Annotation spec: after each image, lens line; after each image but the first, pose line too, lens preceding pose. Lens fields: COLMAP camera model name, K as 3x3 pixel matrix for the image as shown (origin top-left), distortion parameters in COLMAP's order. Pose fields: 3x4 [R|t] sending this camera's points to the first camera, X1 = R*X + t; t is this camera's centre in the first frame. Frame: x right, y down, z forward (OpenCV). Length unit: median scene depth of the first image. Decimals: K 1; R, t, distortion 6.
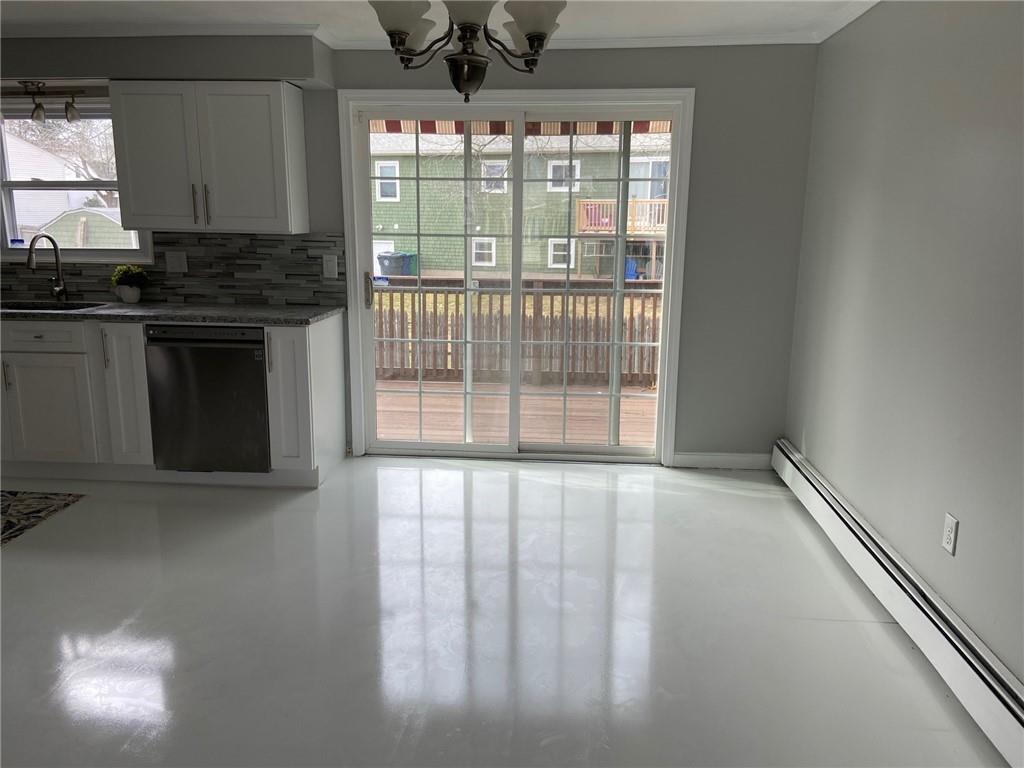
lens RADIAL K [[772.4, 0, 511.4], [0, 772.4, 371.9], [0, 0, 1]] dist [0.117977, -0.127039]
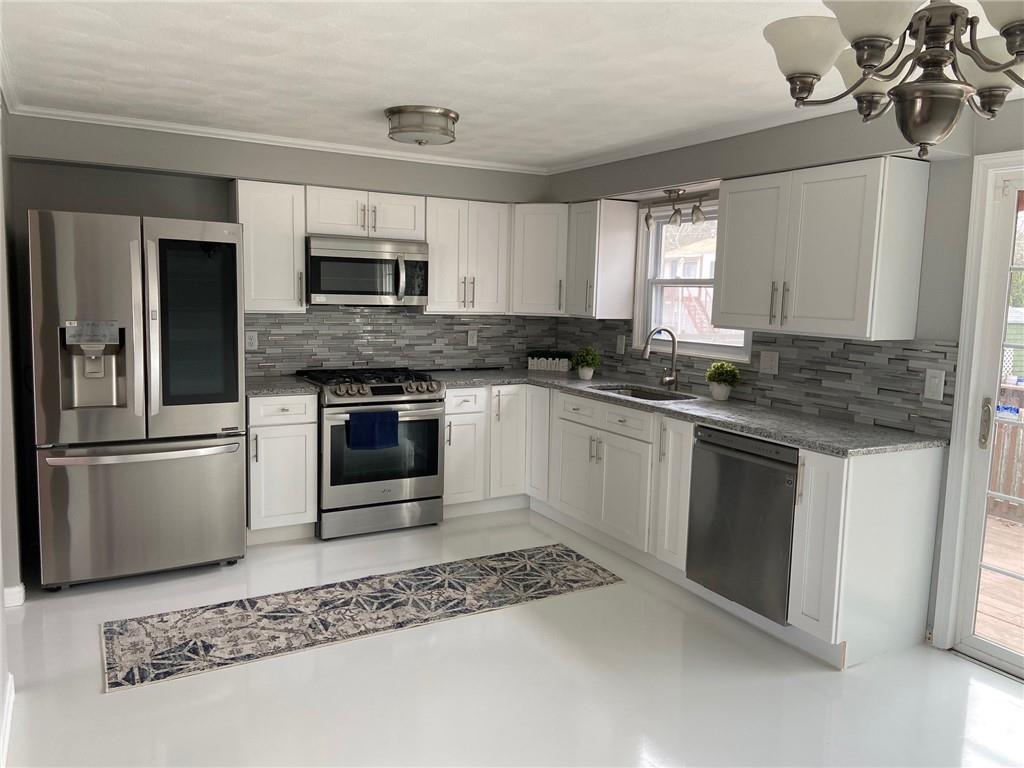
lens RADIAL K [[772.4, 0, 511.4], [0, 772.4, 371.9], [0, 0, 1]] dist [0.117977, -0.127039]
pose [[0.564990, 0.097520, -0.819314, 0.161623], [-0.185506, 0.982582, -0.010971, -0.063447], [0.803974, 0.158186, 0.573240, 0.232001]]
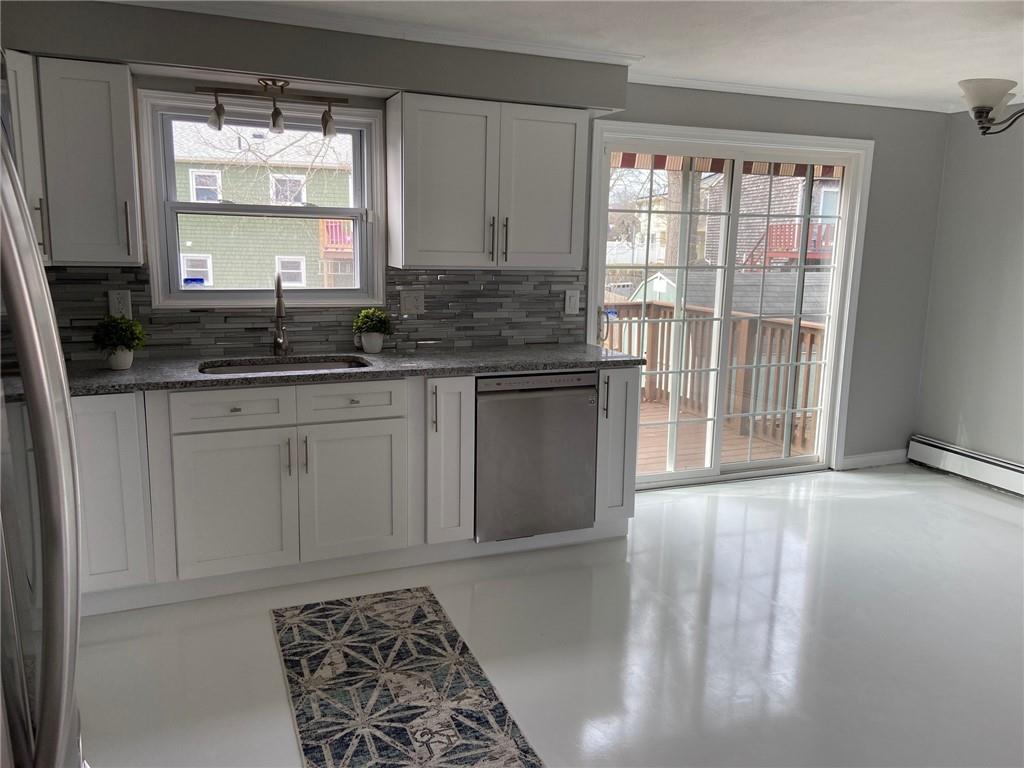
lens RADIAL K [[757.9, 0, 538.8], [0, 757.9, 365.7], [0, 0, 1]] dist [0.124551, -0.108467]
pose [[0.892392, -0.063767, 0.446733, -0.690013], [0.075081, 0.997148, -0.007648, -0.054236], [-0.444971, 0.040366, 0.894635, 0.192935]]
